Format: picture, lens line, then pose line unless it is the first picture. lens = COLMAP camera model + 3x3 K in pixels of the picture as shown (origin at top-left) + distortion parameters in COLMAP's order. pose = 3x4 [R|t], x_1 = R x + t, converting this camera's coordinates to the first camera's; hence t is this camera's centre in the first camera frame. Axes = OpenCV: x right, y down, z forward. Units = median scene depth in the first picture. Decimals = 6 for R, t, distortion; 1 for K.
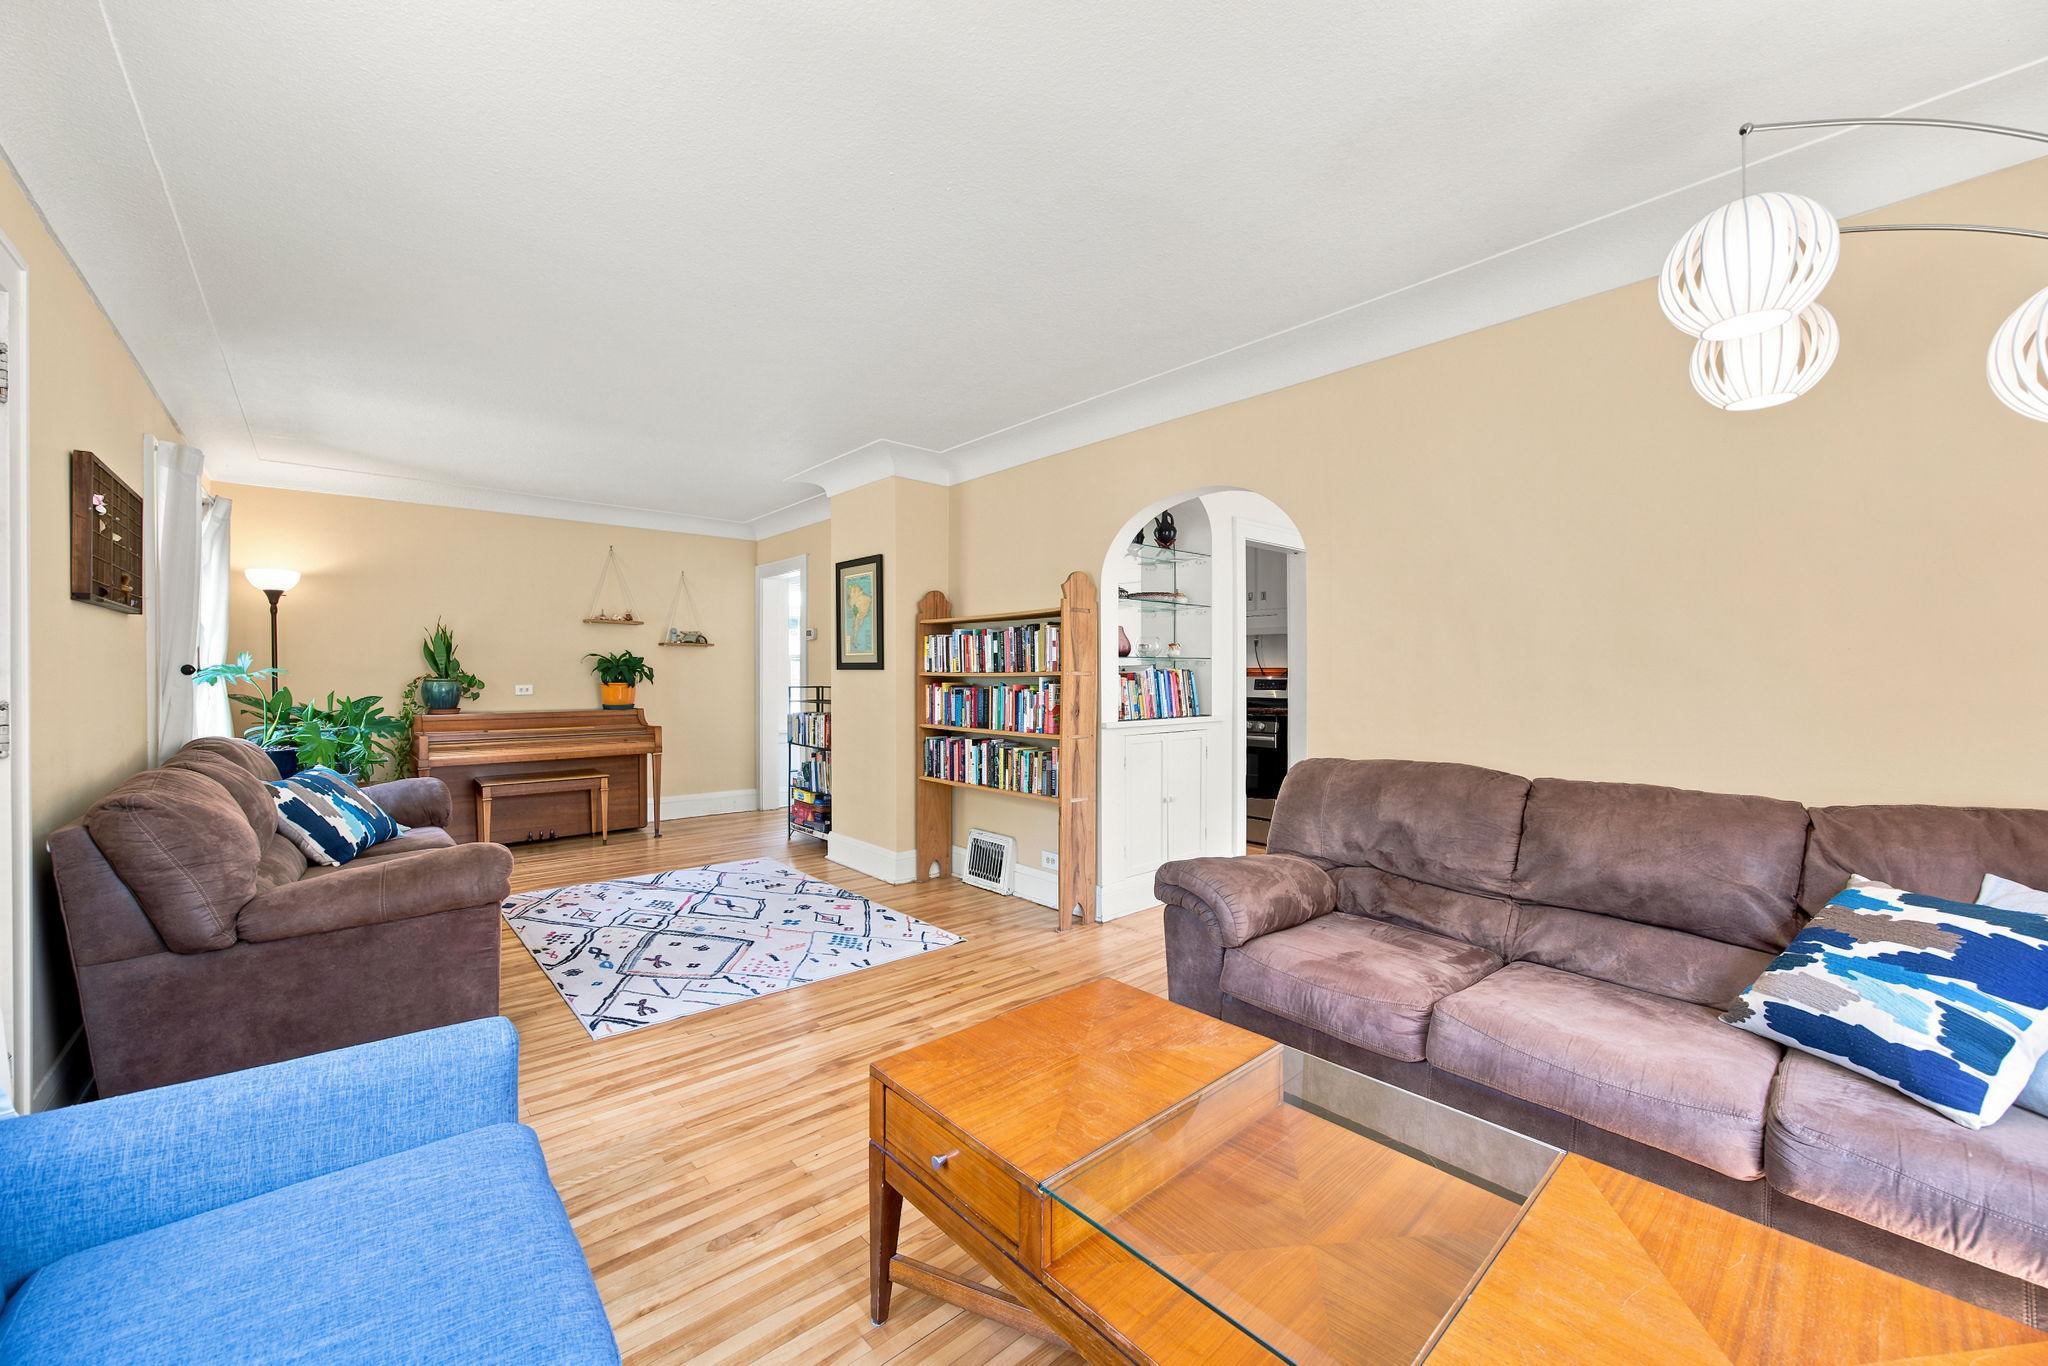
lens RADIAL K [[814.8, 0, 1024.0], [0, 814.8, 683.0], [0, 0, 1]] dist [-0.000946, 0.000009]
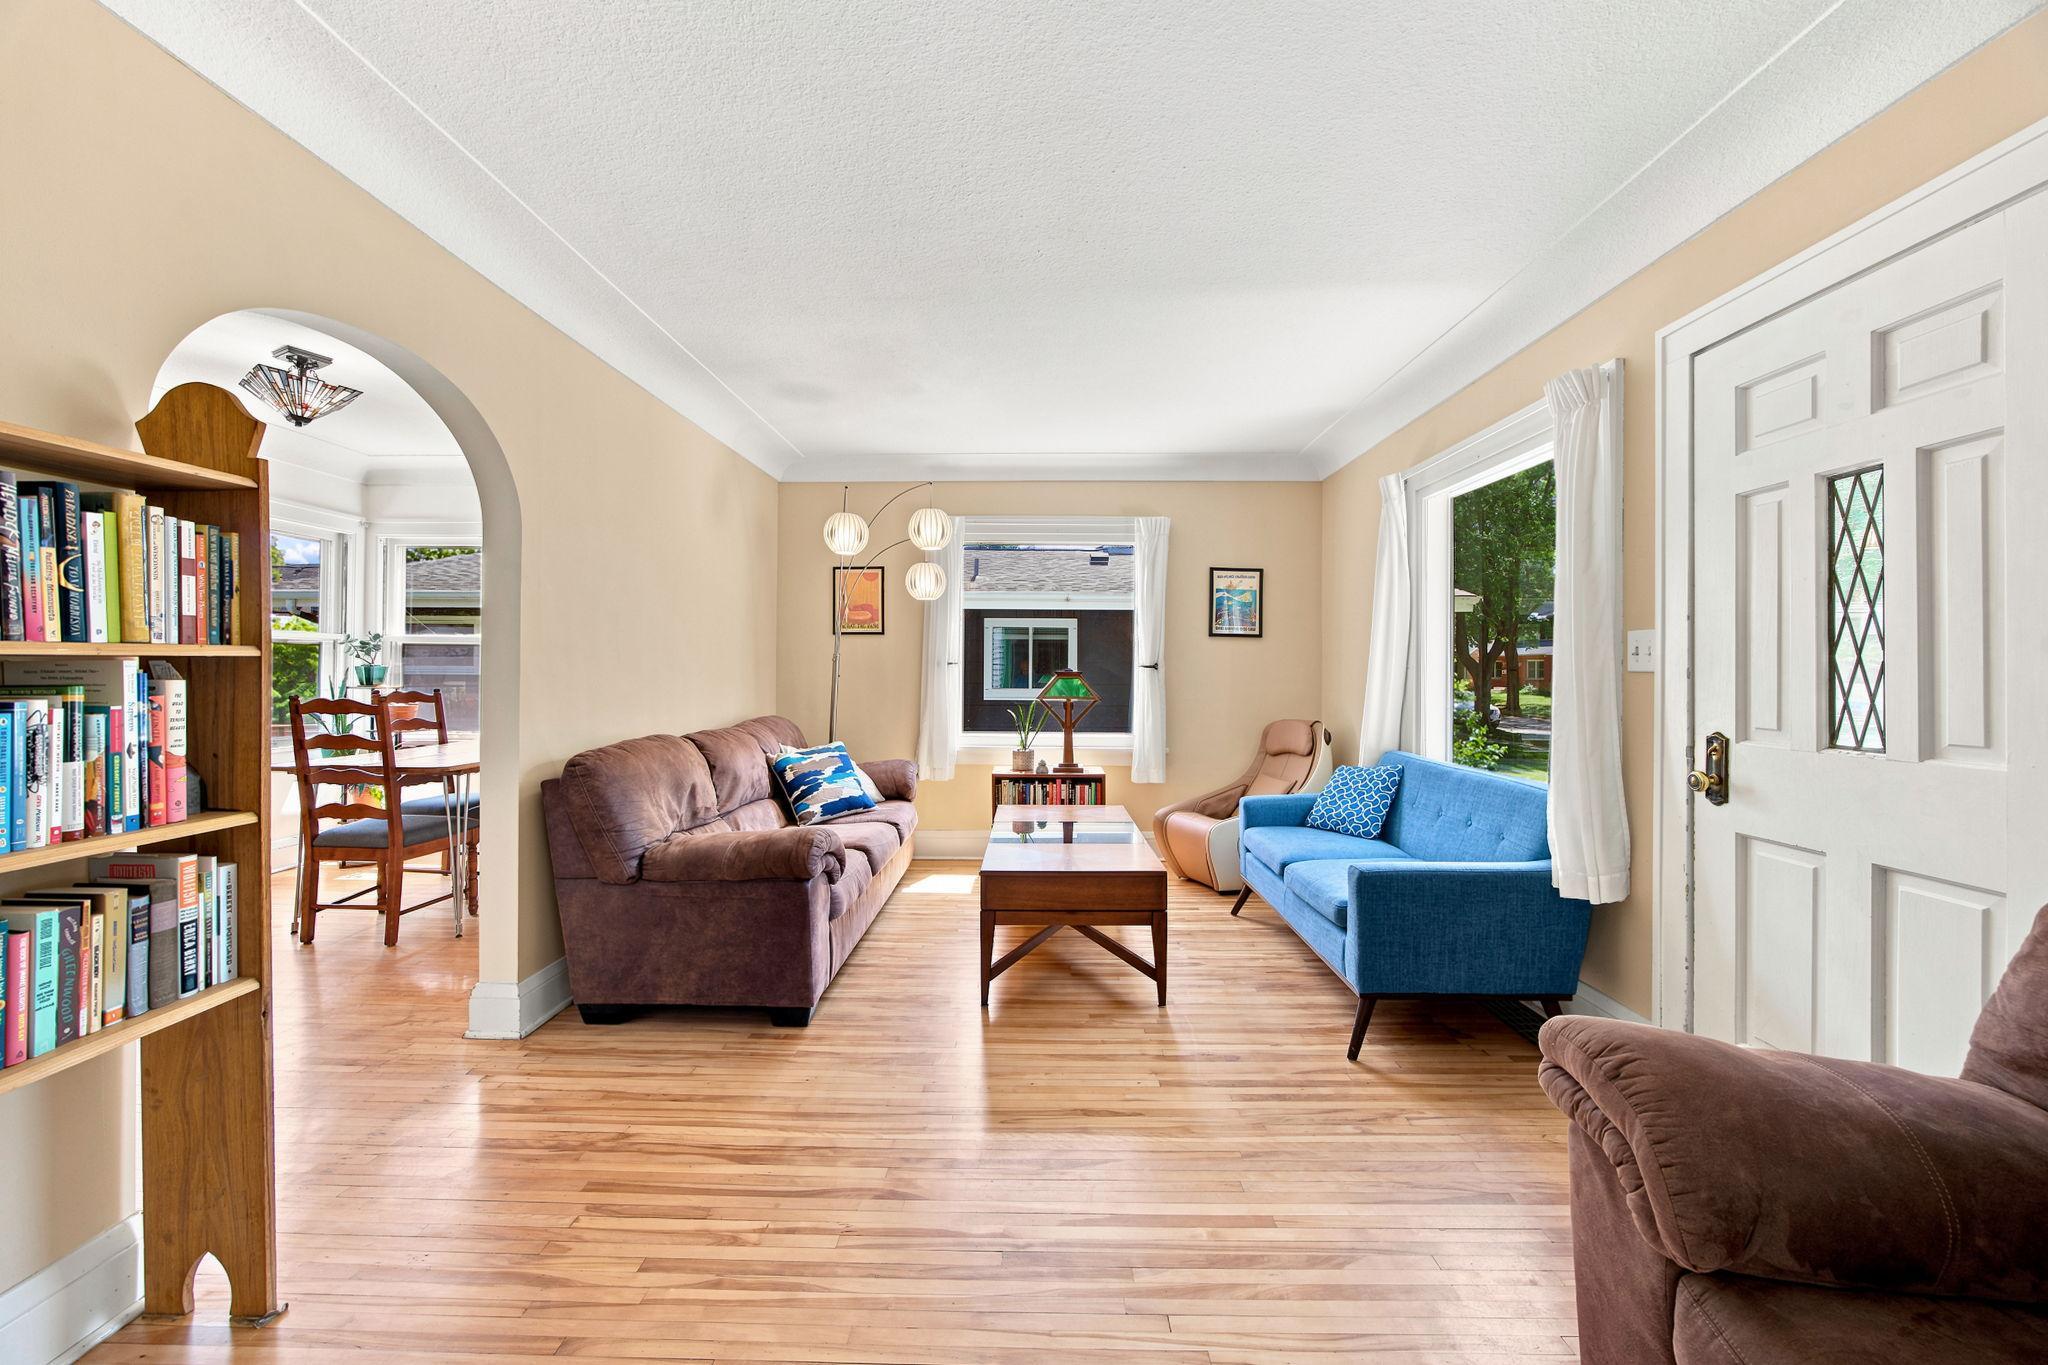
lens RADIAL K [[792.2, 0, 1013.1], [0, 792.2, 662.1], [0, 0, 1]] dist [-0.002622, 0.000035]
pose [[-0.728819, -0.003330, 0.684698, -0.455856], [-0.007994, 0.999961, -0.003647, -0.007755], [-0.684660, -0.008131, -0.728817, 0.993534]]
